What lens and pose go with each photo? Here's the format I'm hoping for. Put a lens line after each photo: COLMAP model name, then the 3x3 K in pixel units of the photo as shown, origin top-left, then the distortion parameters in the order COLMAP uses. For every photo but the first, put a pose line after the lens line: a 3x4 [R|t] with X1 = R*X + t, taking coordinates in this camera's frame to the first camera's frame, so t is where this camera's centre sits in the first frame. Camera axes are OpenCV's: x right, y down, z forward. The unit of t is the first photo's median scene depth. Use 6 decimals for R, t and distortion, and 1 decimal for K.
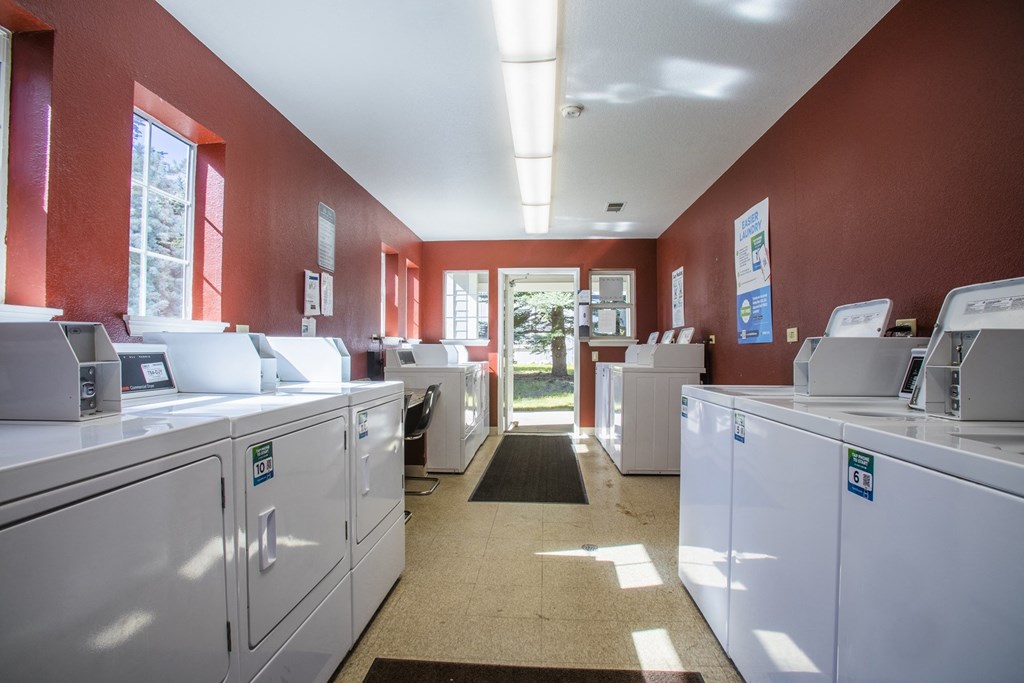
lens RADIAL K [[526.0, 0, 512.0], [0, 526.0, 341.5], [0, 0, 1]] dist [-0.110135, 0.046319]
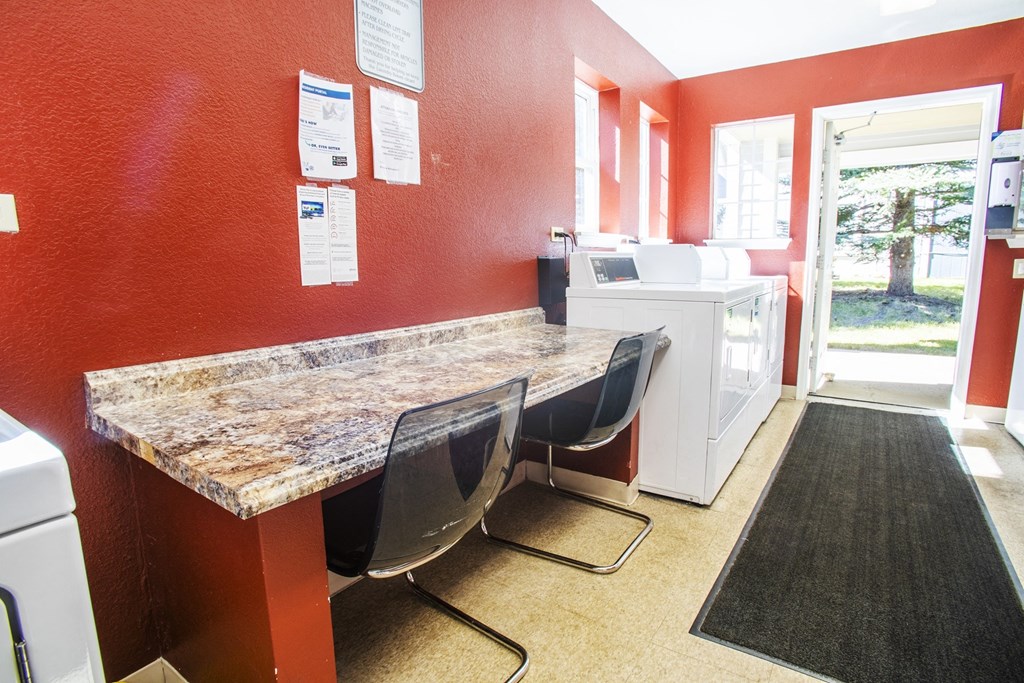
lens RADIAL K [[526.0, 0, 512.0], [0, 526.0, 341.5], [0, 0, 1]] dist [-0.110135, 0.046319]
pose [[0.854353, 0.067744, -0.515259, -0.008650], [0.022180, 0.985811, 0.166388, 0.008524], [0.519220, -0.153582, 0.840728, 0.347952]]
